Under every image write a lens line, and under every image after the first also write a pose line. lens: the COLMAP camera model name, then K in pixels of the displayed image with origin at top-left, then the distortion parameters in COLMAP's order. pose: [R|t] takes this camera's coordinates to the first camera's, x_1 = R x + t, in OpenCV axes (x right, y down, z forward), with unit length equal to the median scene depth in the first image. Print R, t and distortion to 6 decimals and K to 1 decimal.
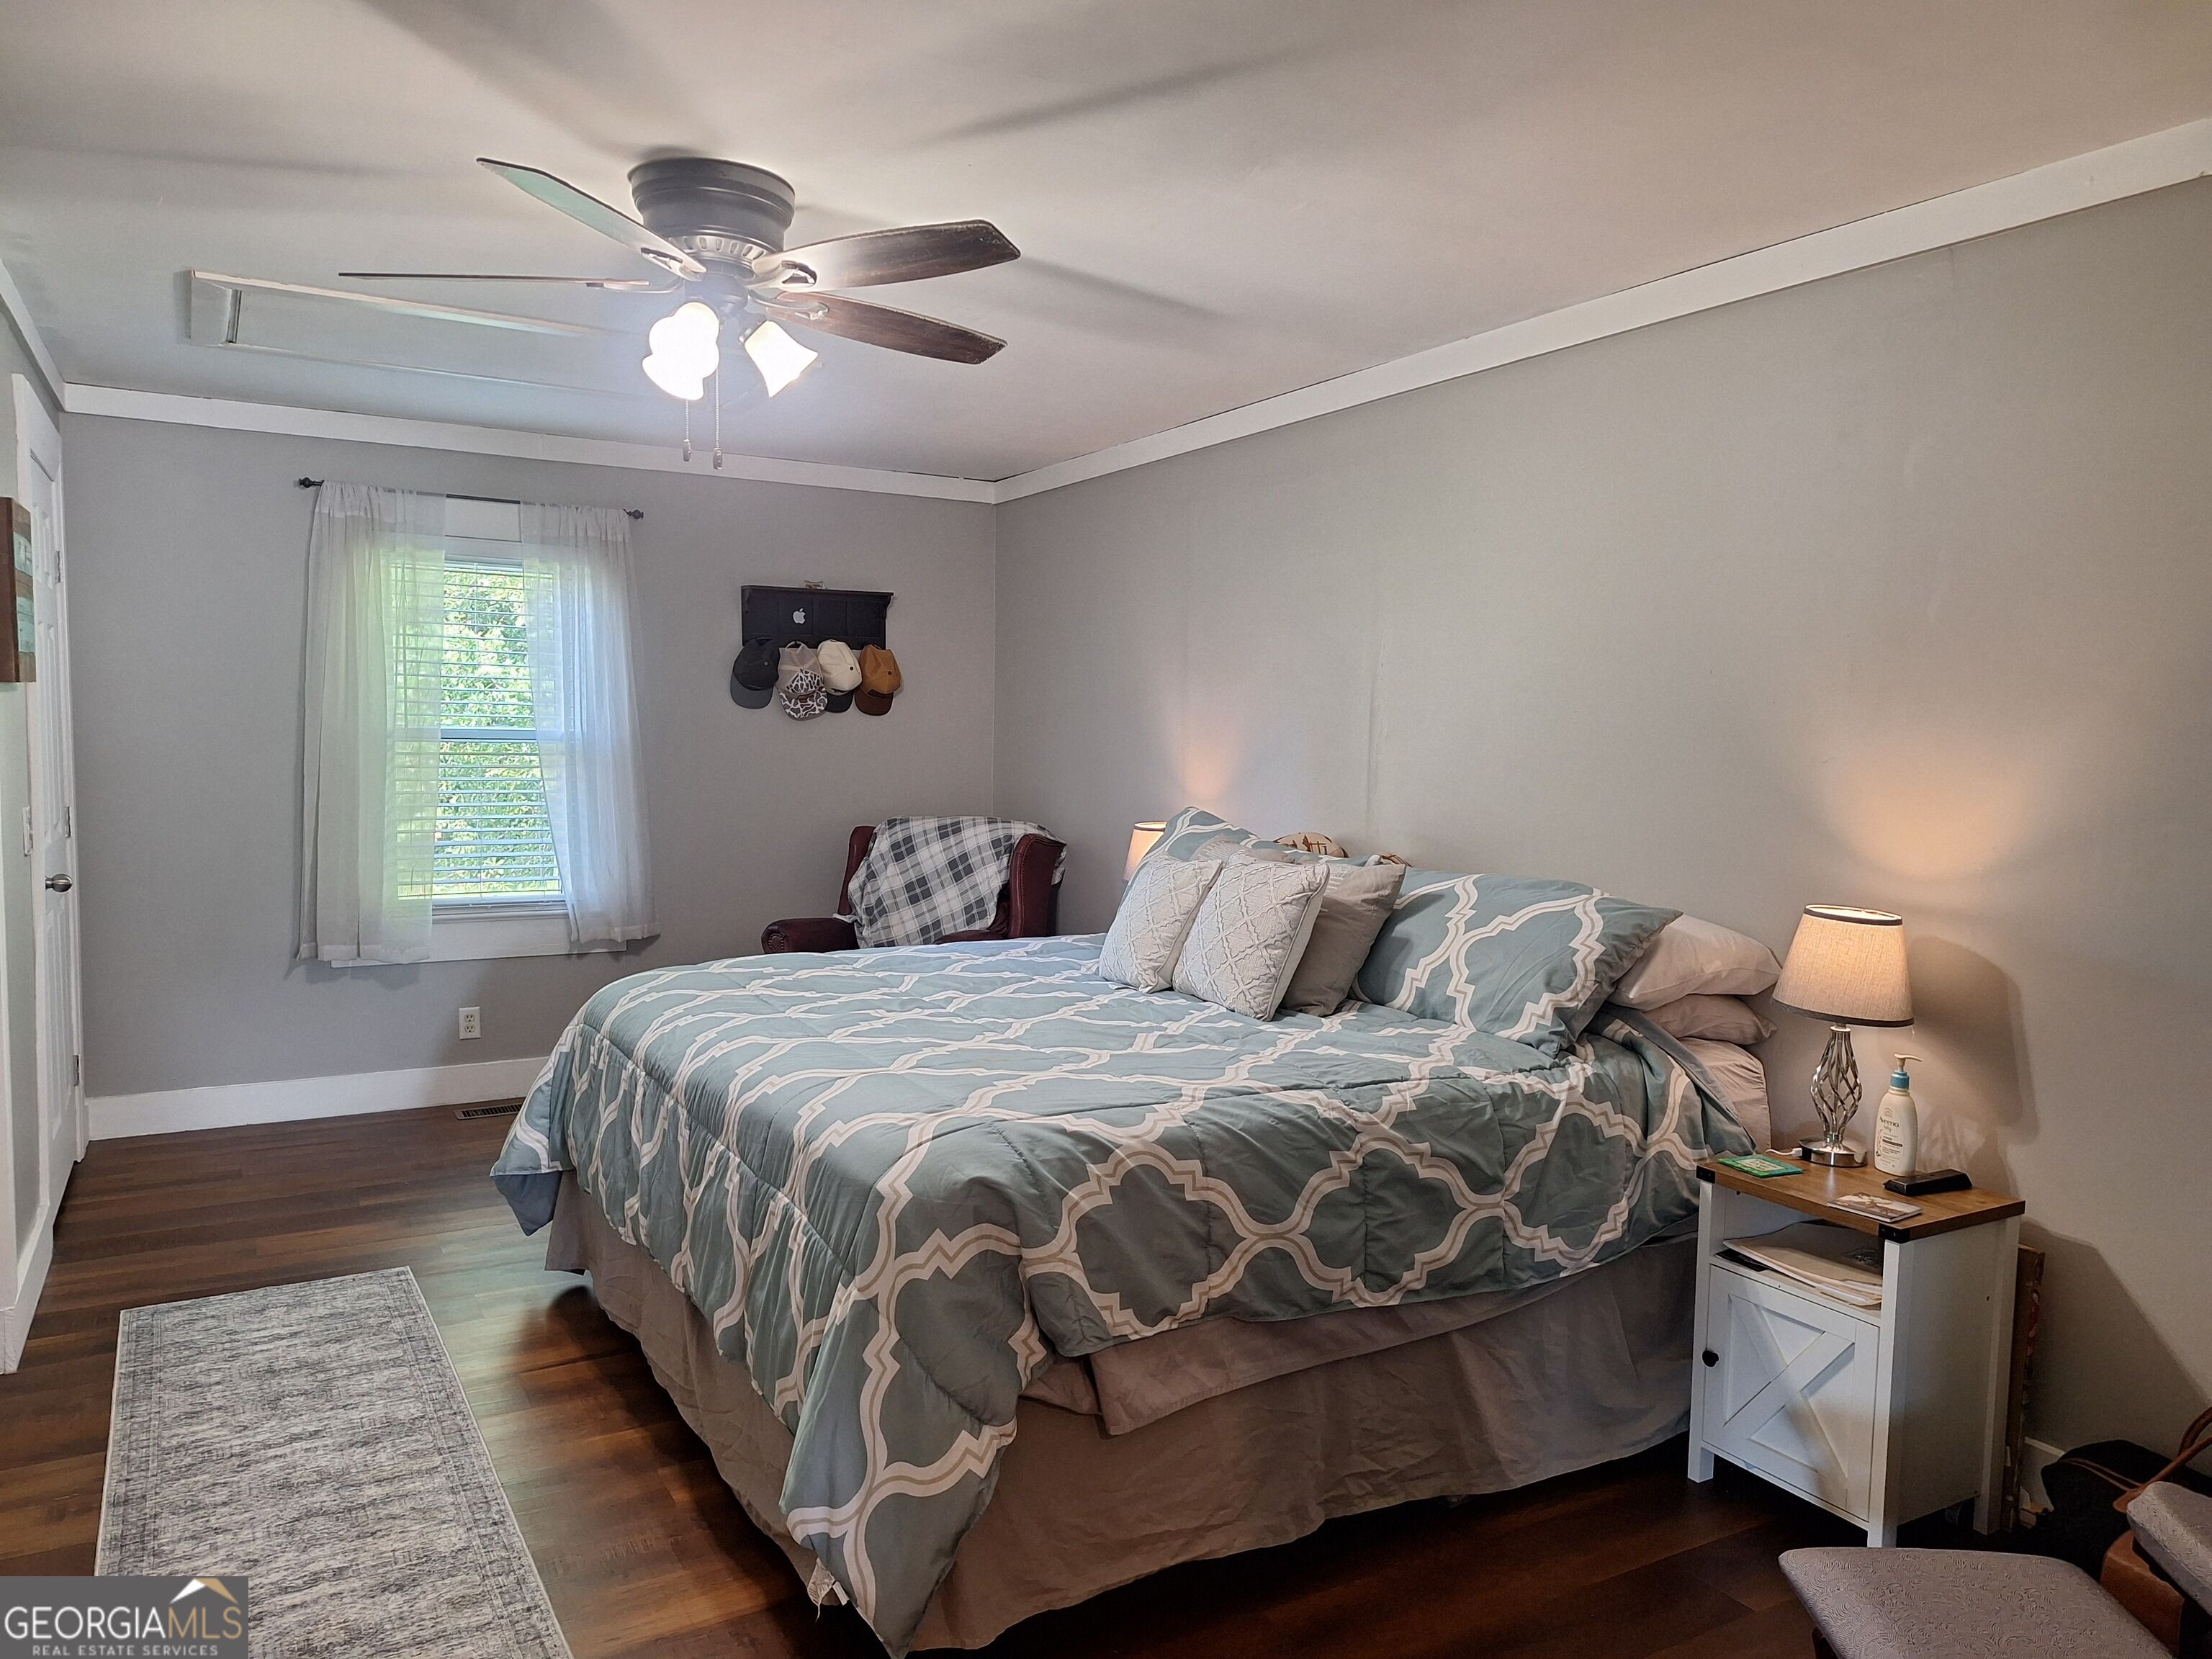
lens RADIAL K [[1533.7, 0, 1130.8], [0, 1533.7, 857.0], [0, 0, 1]] dist [0.099245, -0.107946]
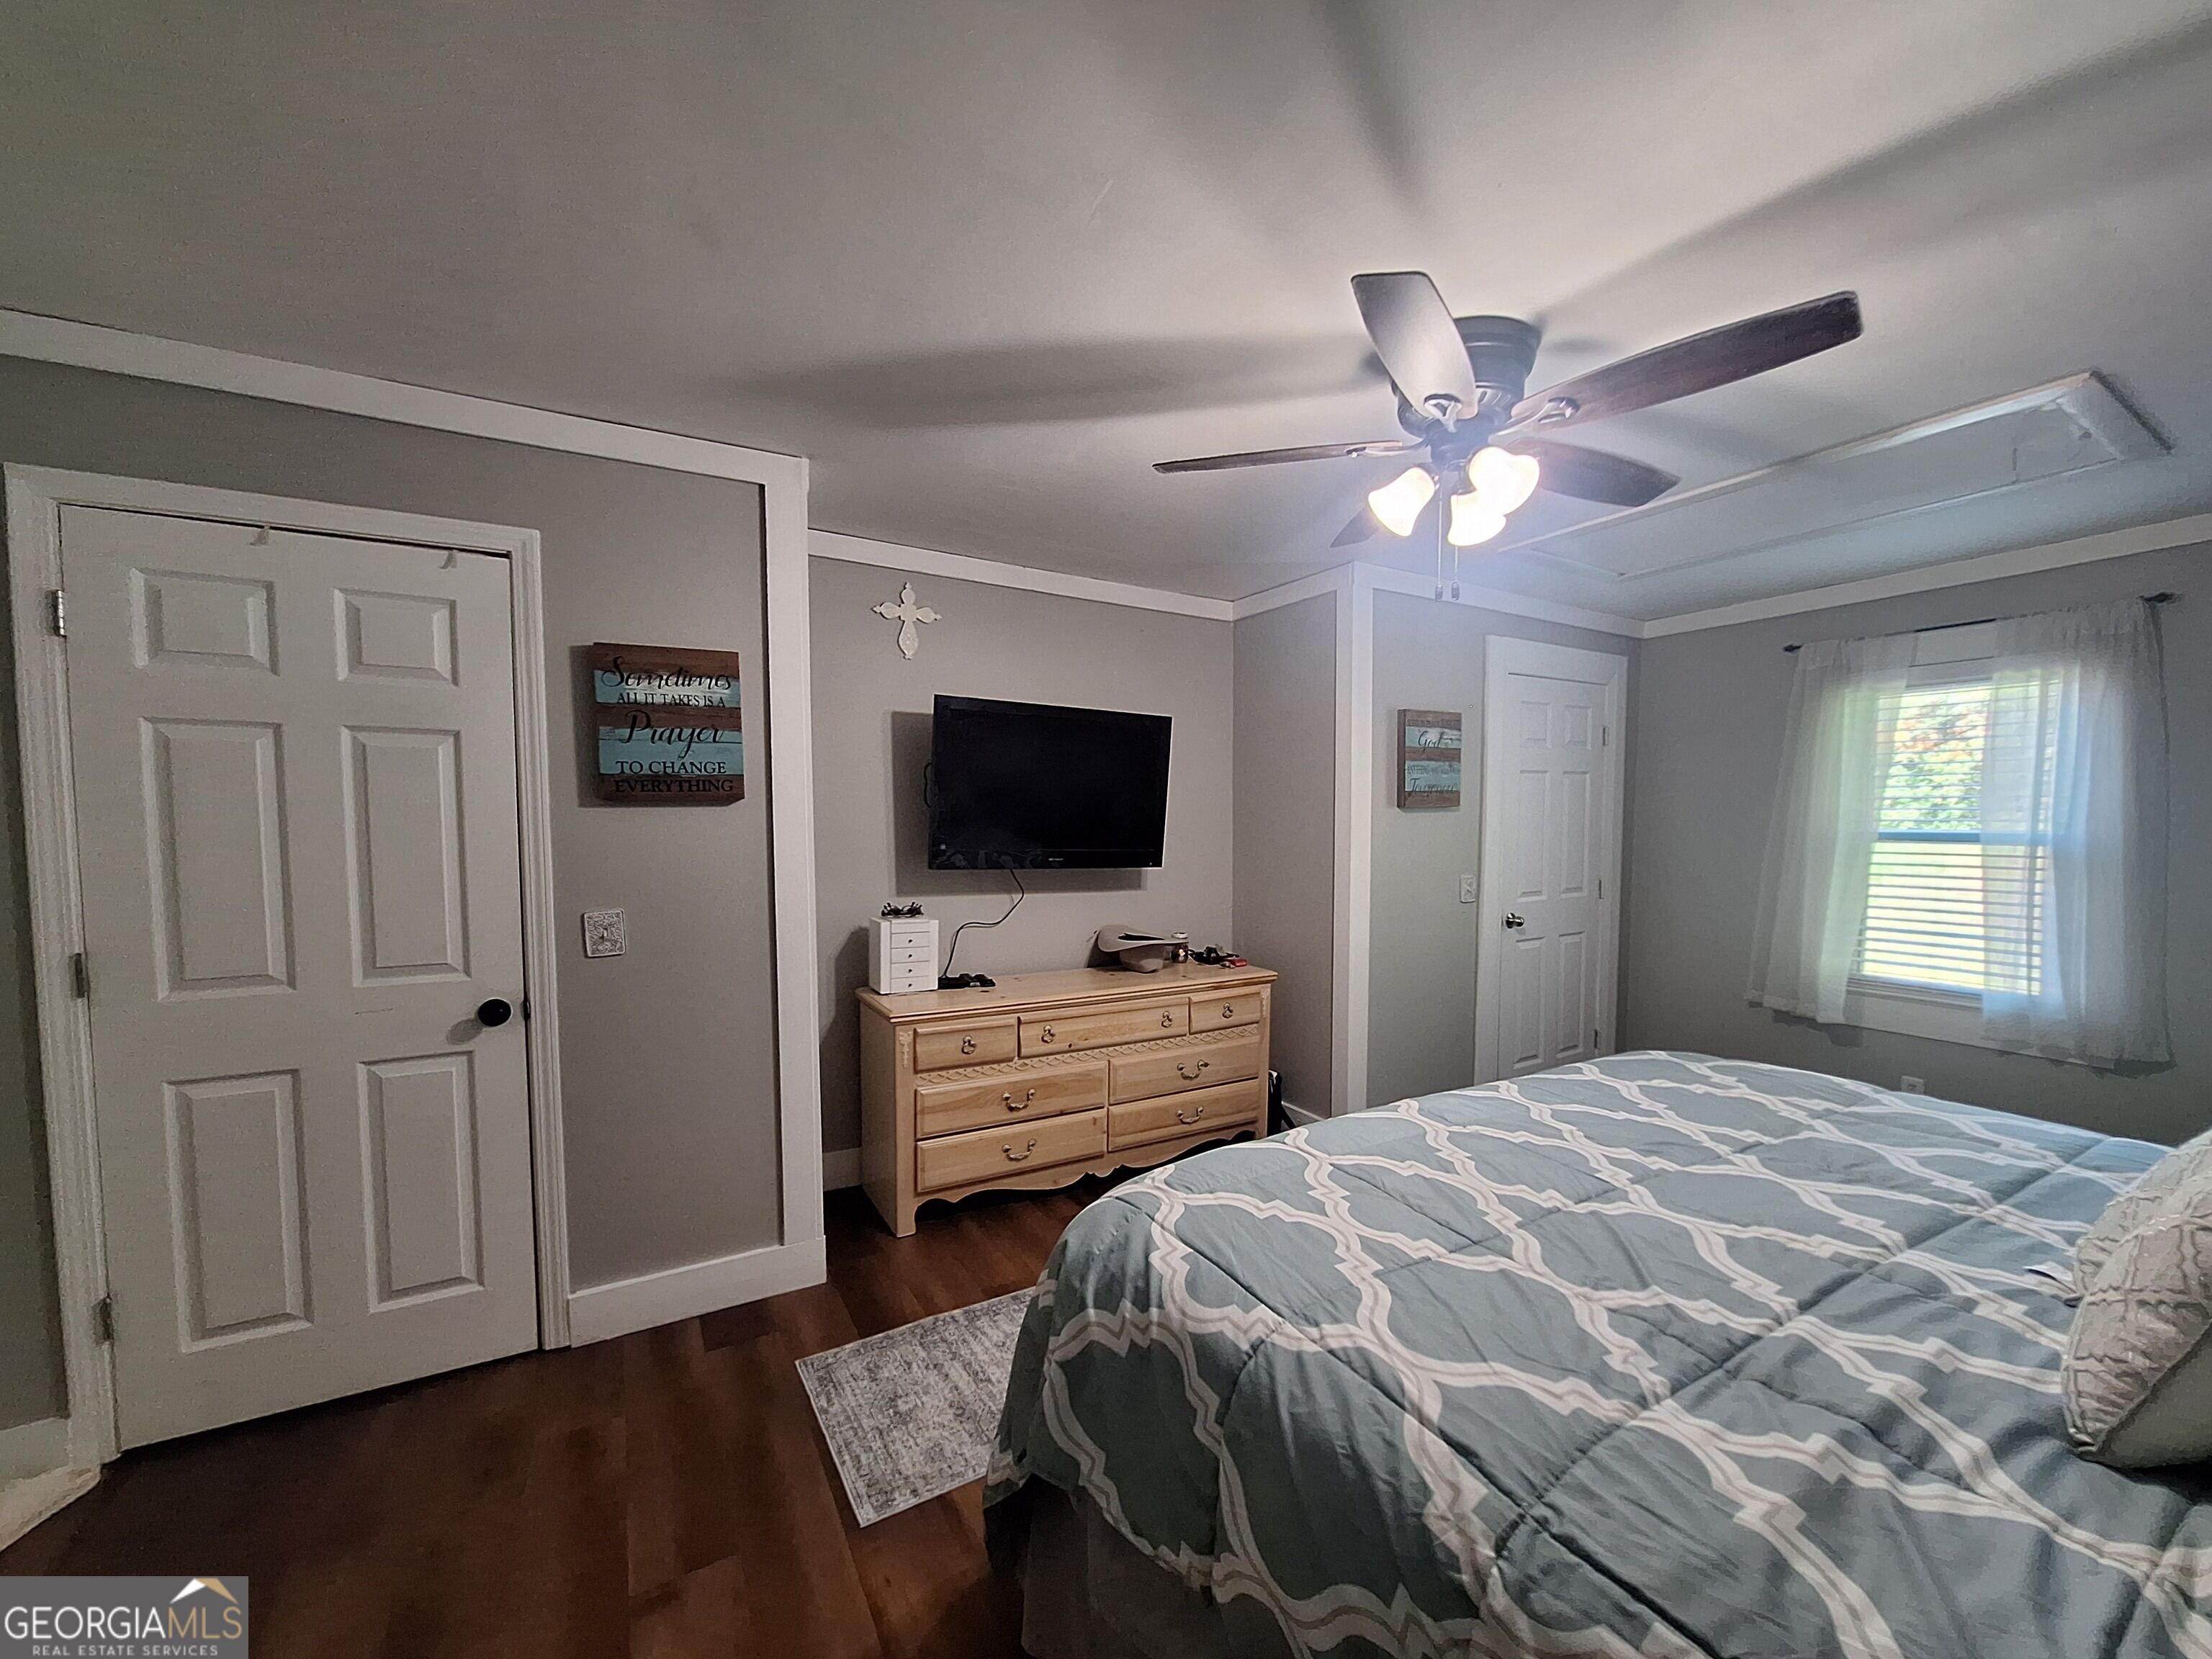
lens RADIAL K [[861.0, 0, 1112.6], [0, 861.0, 866.8], [0, 0, 1]] dist [-0.000642, -0.000042]
pose [[0.002327, 0.041009, -0.999156, 0.425733], [-0.084804, 0.995568, 0.040664, -0.068767], [0.996395, 0.084637, 0.005794, 0.870829]]
